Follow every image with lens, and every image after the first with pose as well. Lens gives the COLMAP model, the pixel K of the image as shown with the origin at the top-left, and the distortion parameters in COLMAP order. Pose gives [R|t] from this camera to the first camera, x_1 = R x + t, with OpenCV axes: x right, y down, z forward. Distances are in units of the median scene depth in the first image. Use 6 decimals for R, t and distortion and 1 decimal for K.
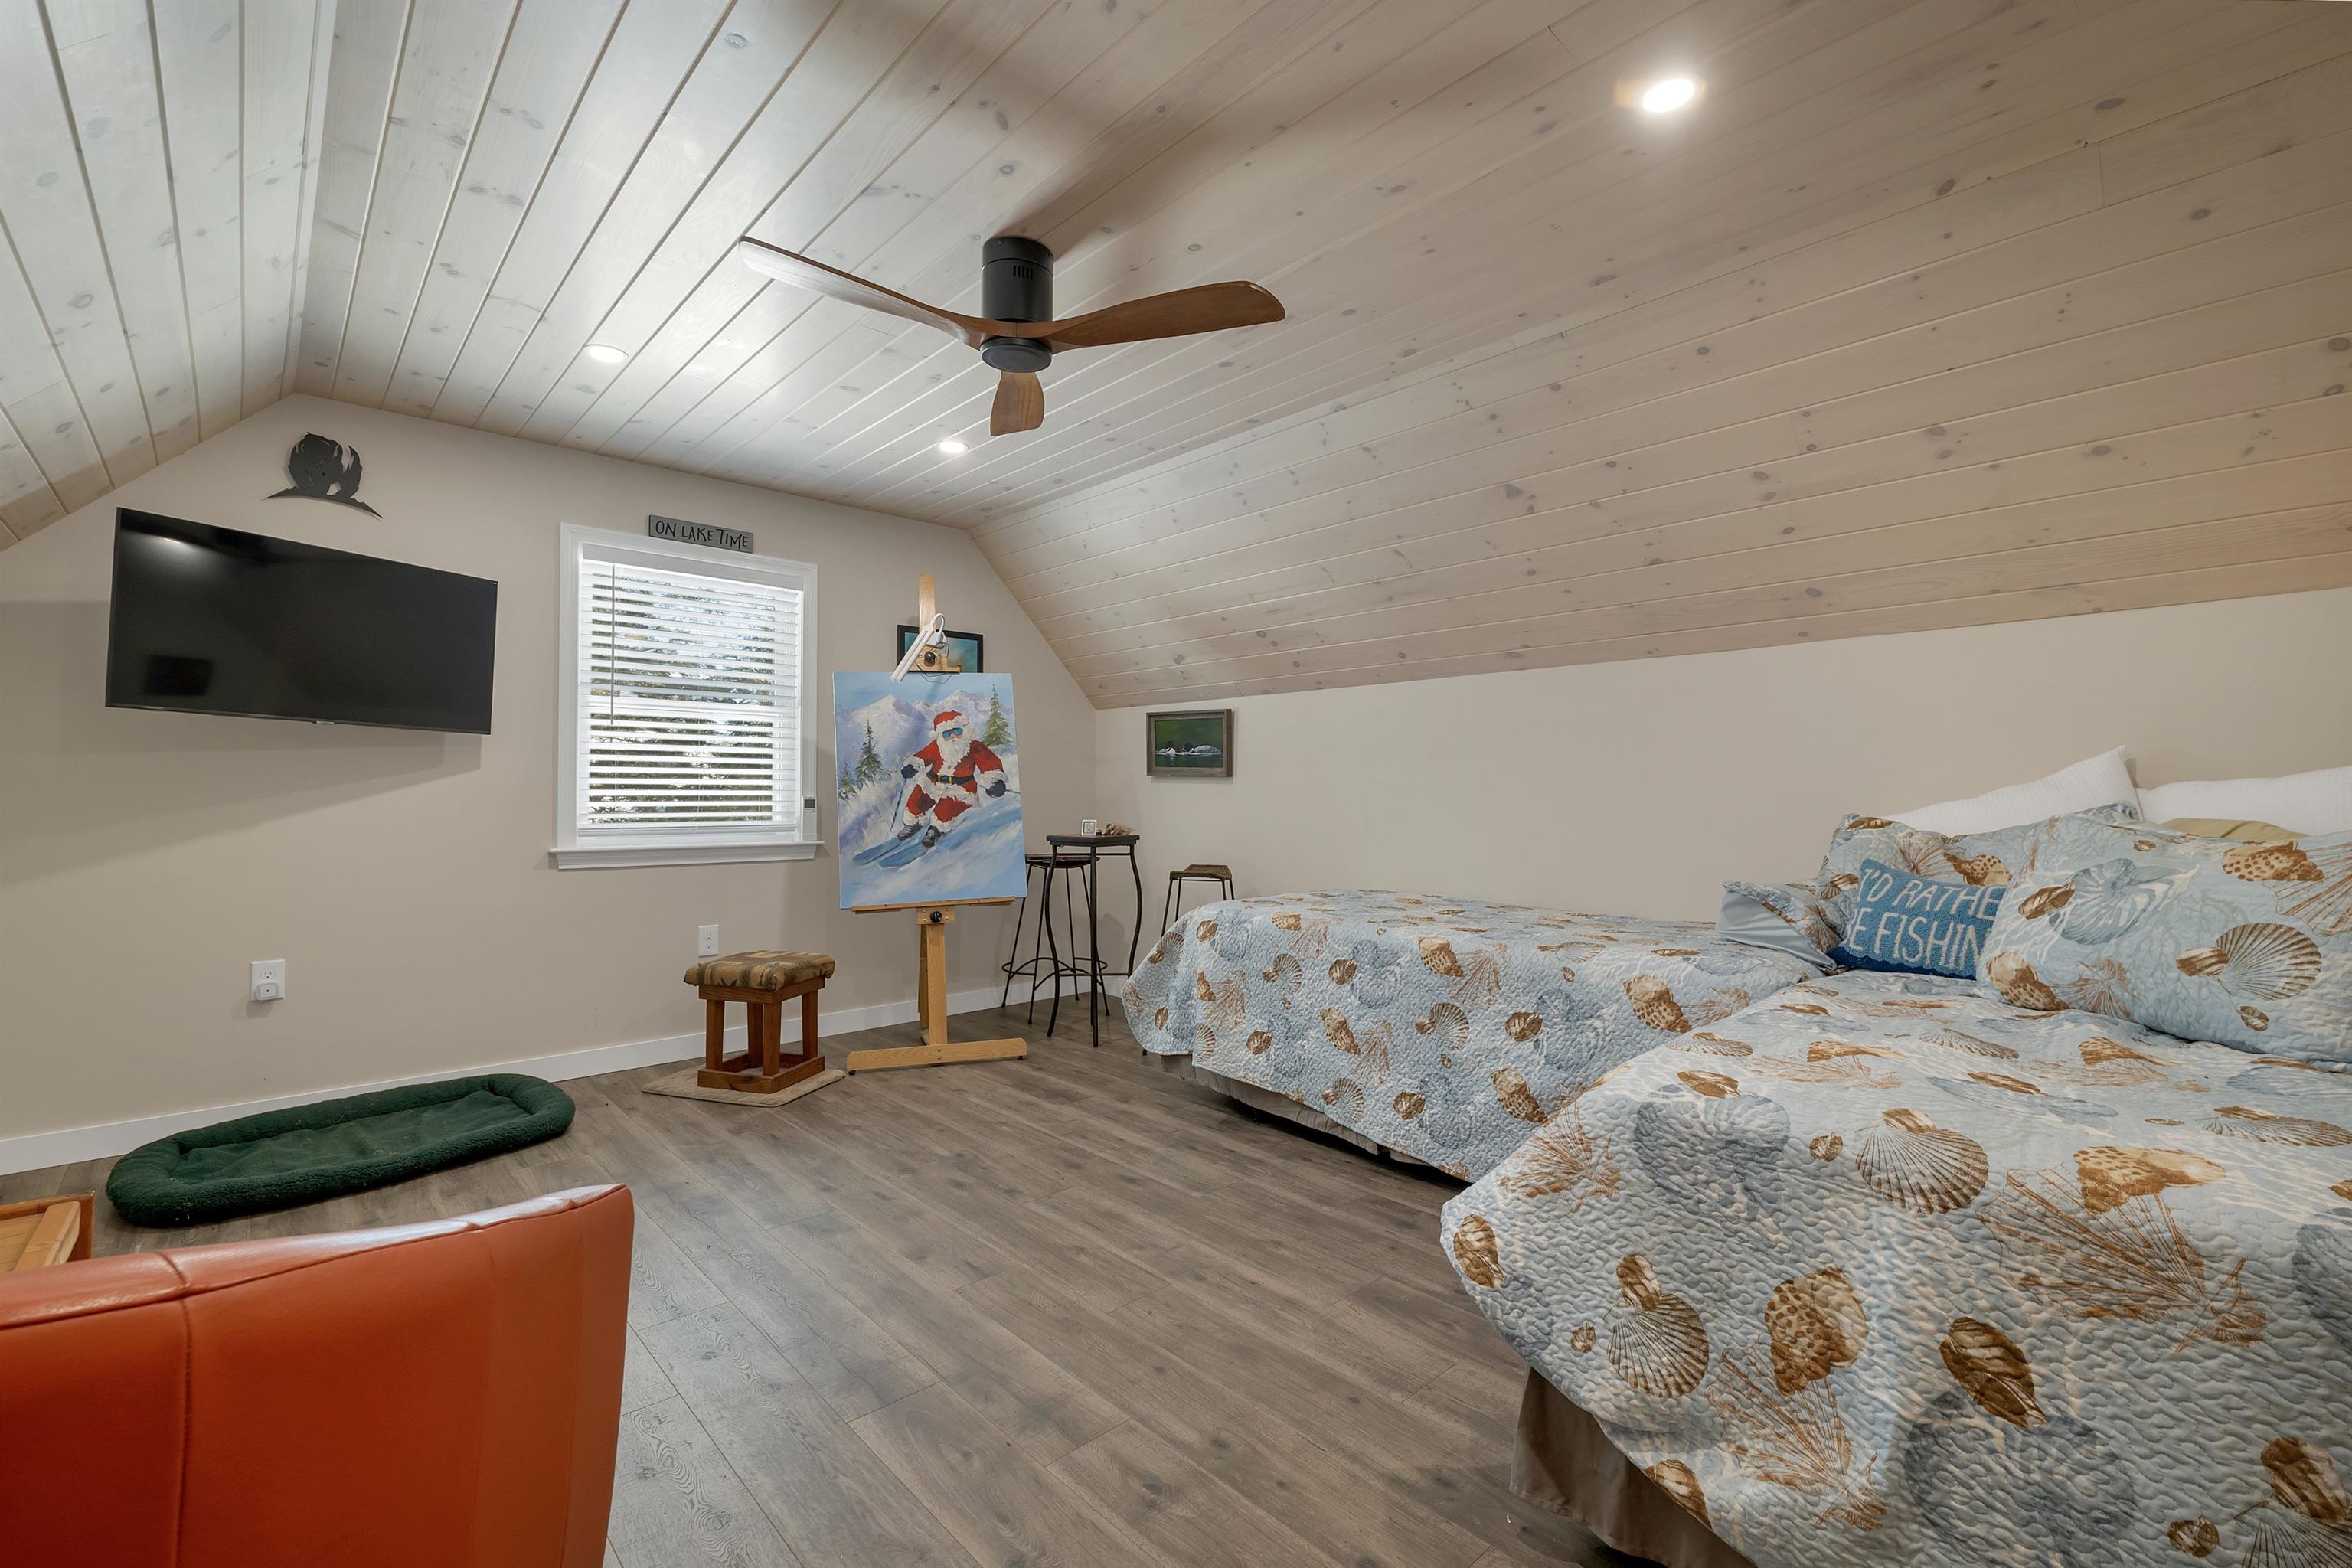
lens RADIAL K [[992.9, 0, 1165.9], [0, 992.9, 784.7], [0, 0, 1]] dist [0.002006, 0.000165]
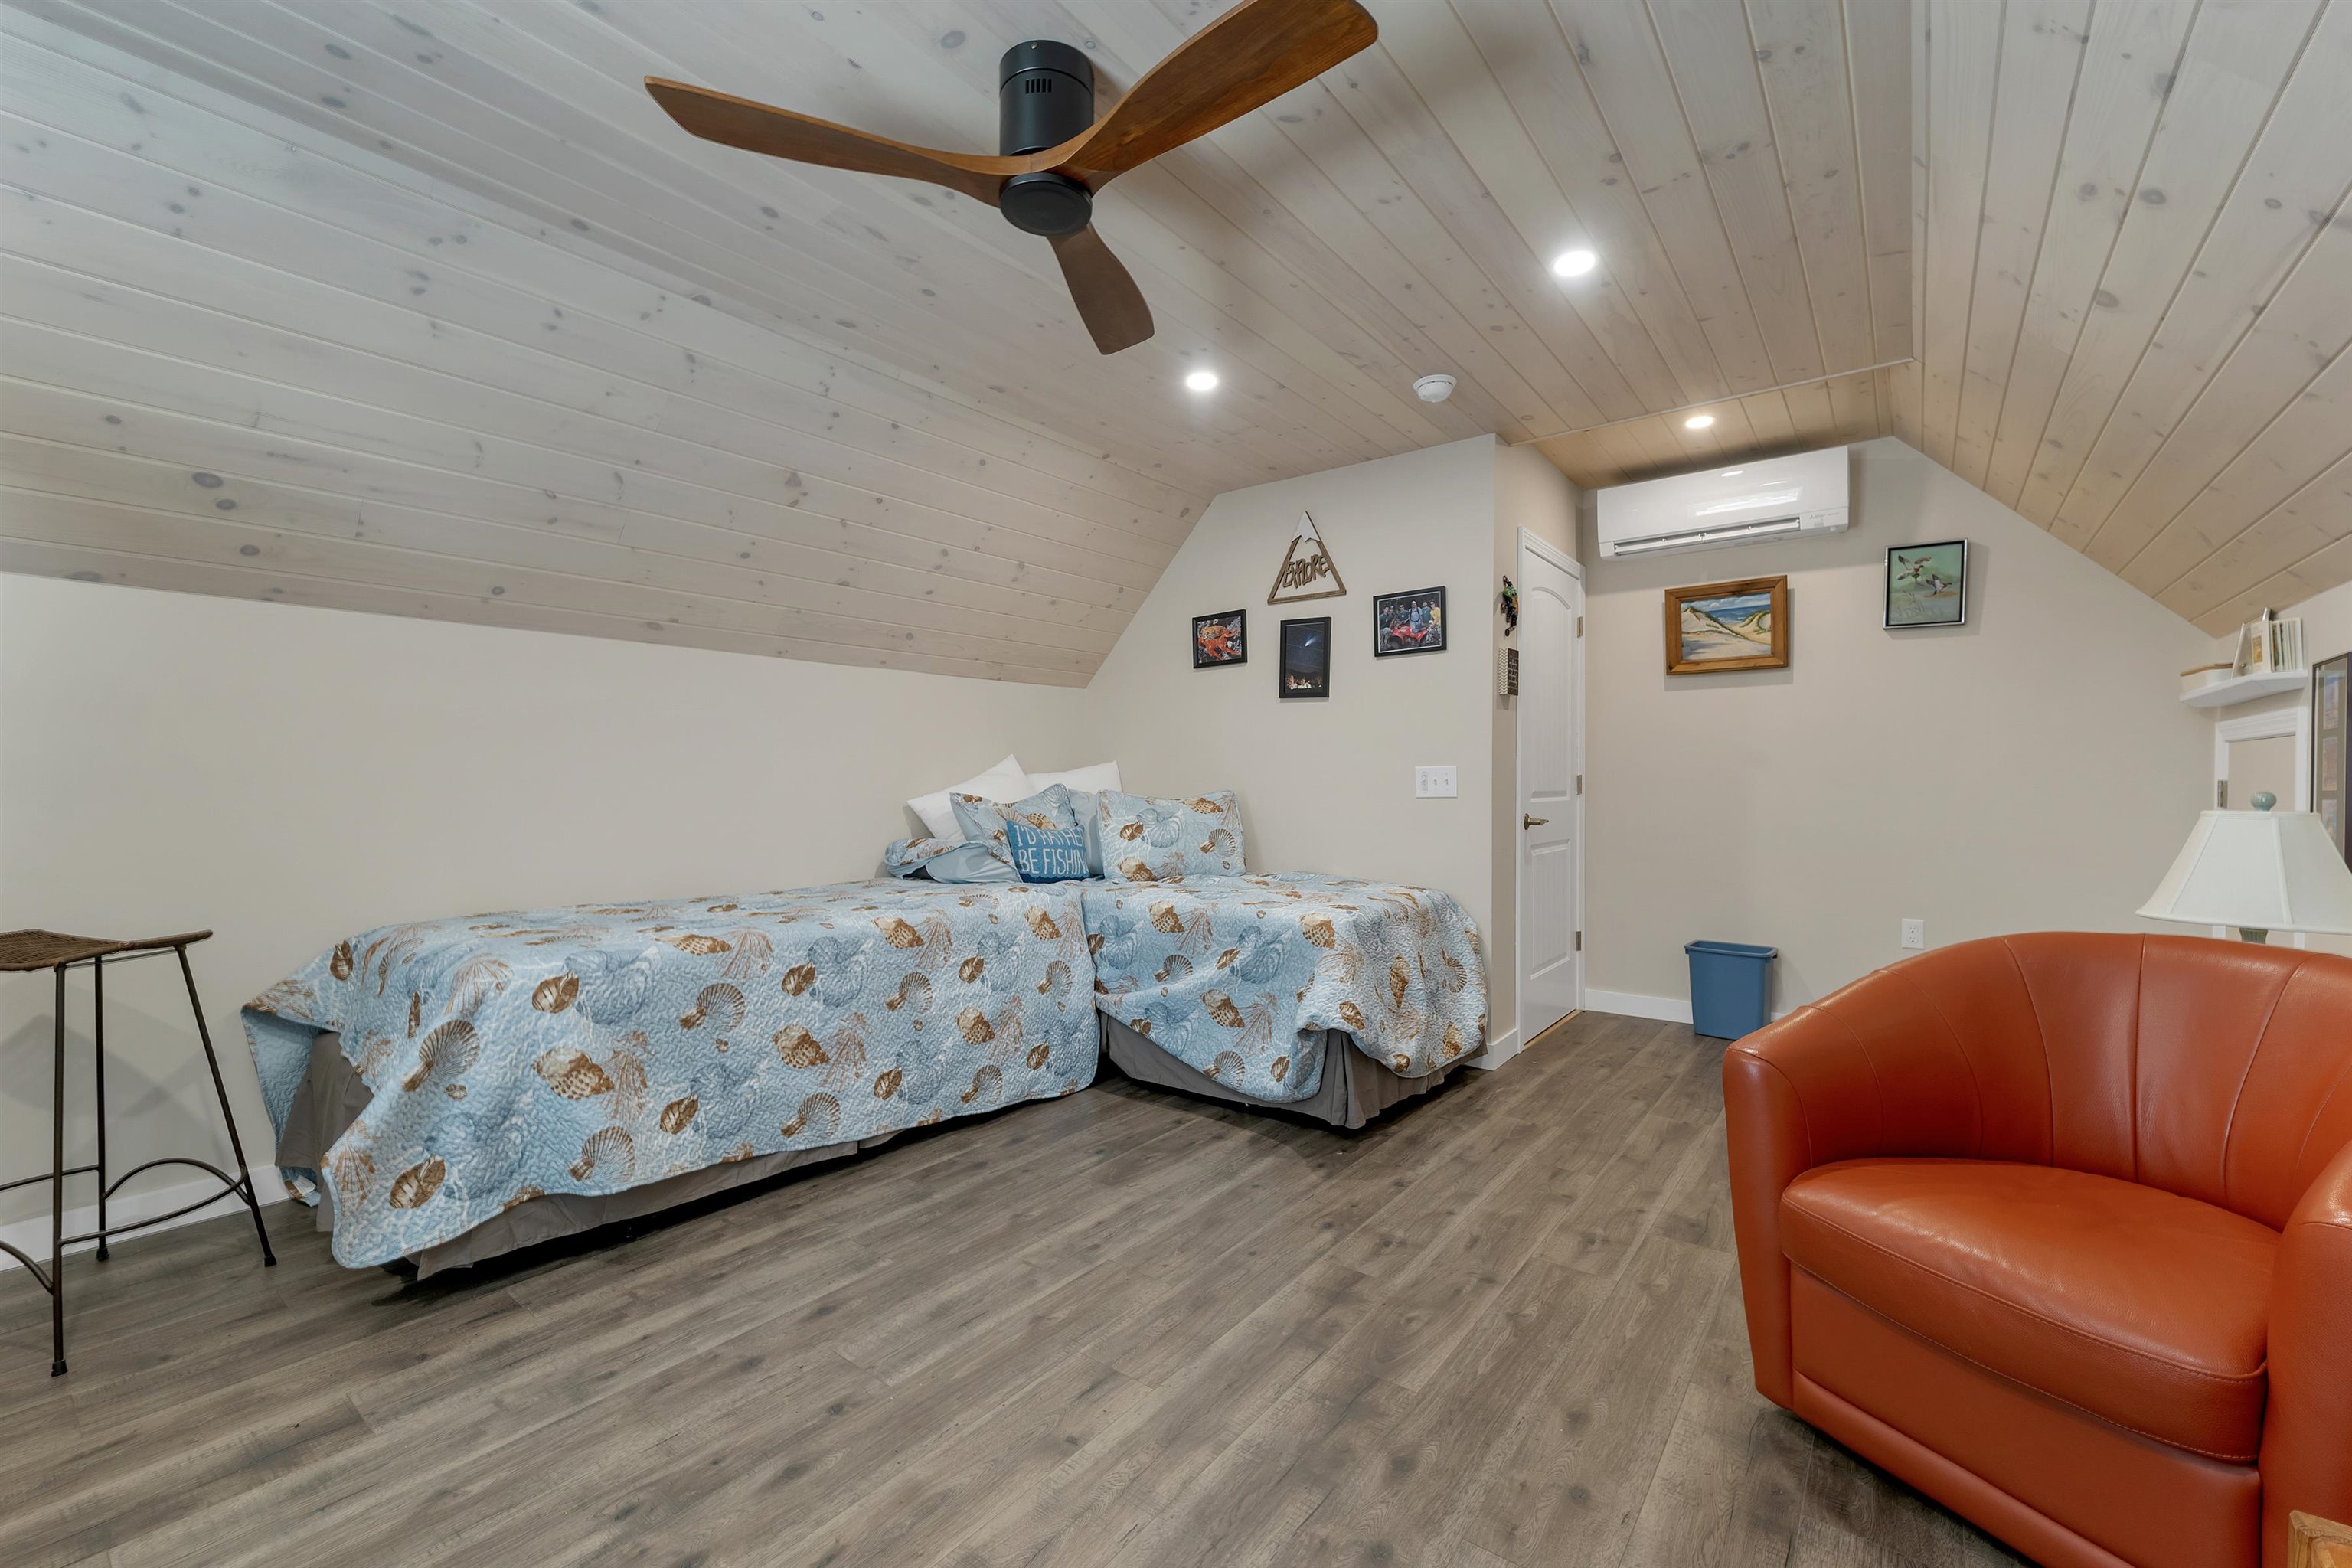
lens RADIAL K [[960.2, 0, 1169.5], [0, 960.2, 791.4], [0, 0, 1]] dist [0.003433, 0.000541]
pose [[-0.161582, -0.012571, 0.986779, -0.635478], [-0.009912, 0.999889, 0.011115, 0.006611], [-0.986810, -0.007985, -0.161688, 0.720229]]
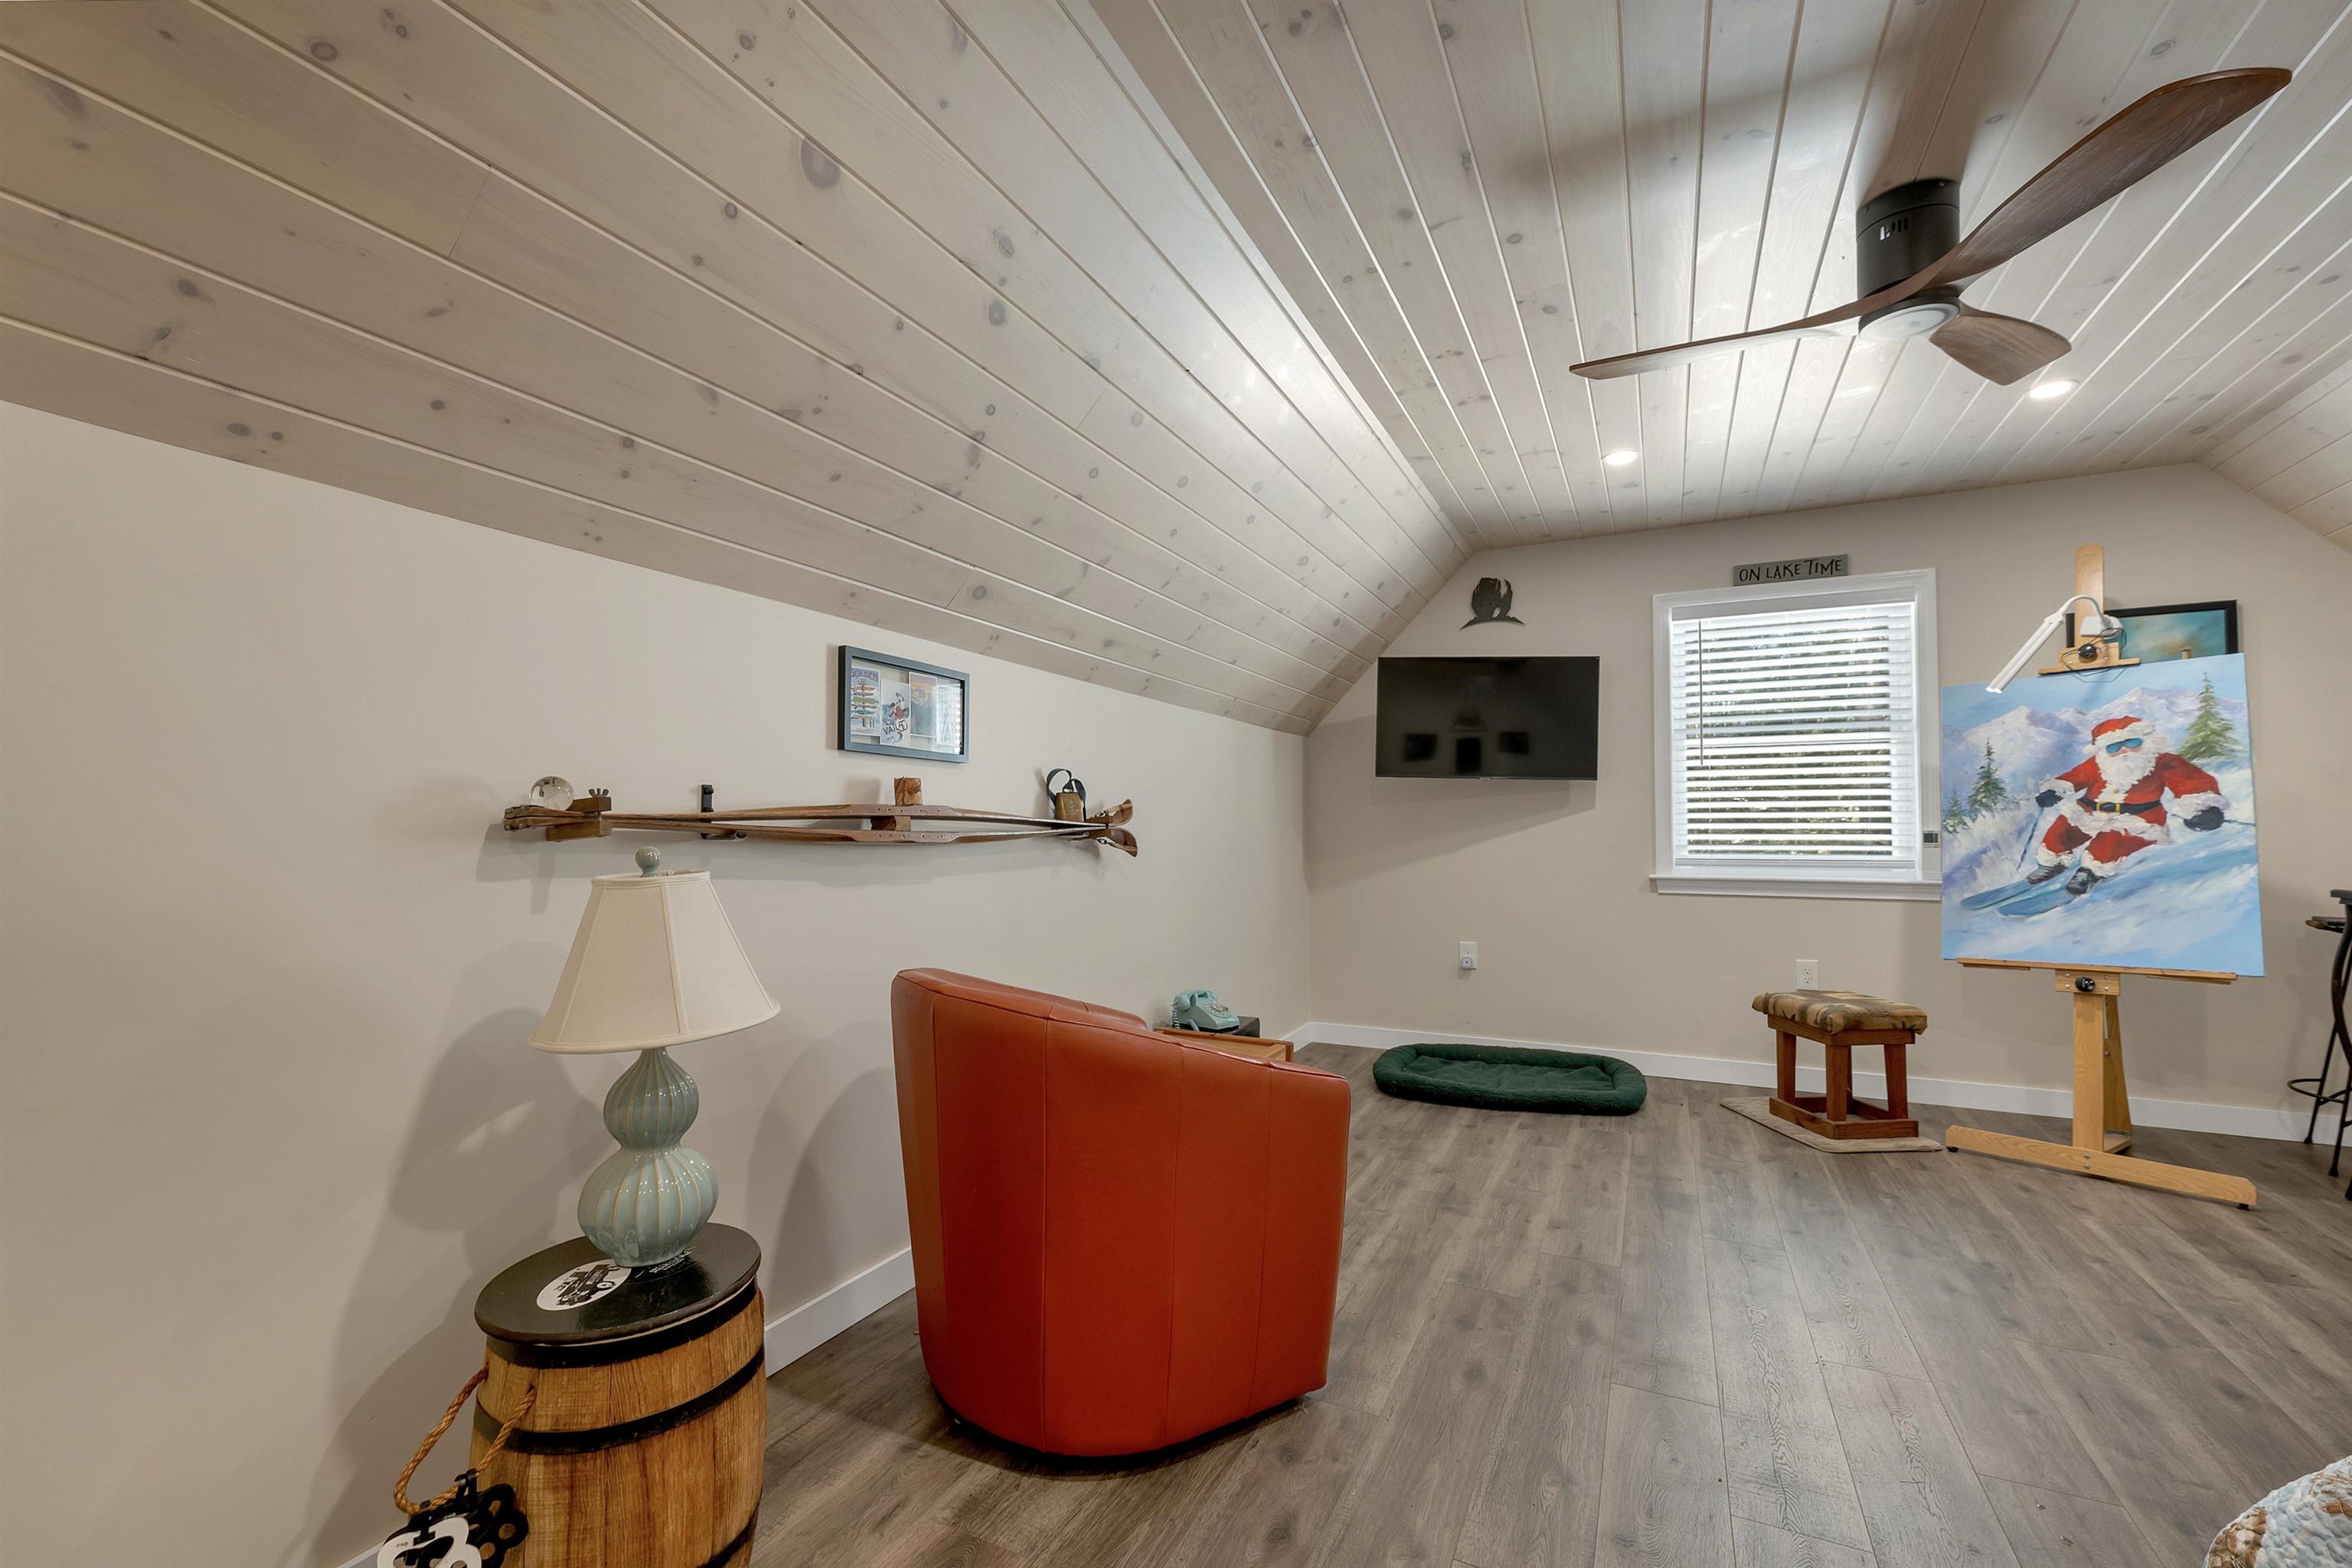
lens RADIAL K [[991.7, 0, 1167.9], [0, 991.7, 797.7], [0, 0, 1]] dist [0.001504, 0.000158]
pose [[0.352139, -0.030809, -0.935440, 0.297292], [0.012182, 0.999524, -0.028333, 0.000094], [0.935868, -0.001418, 0.352347, 0.063763]]
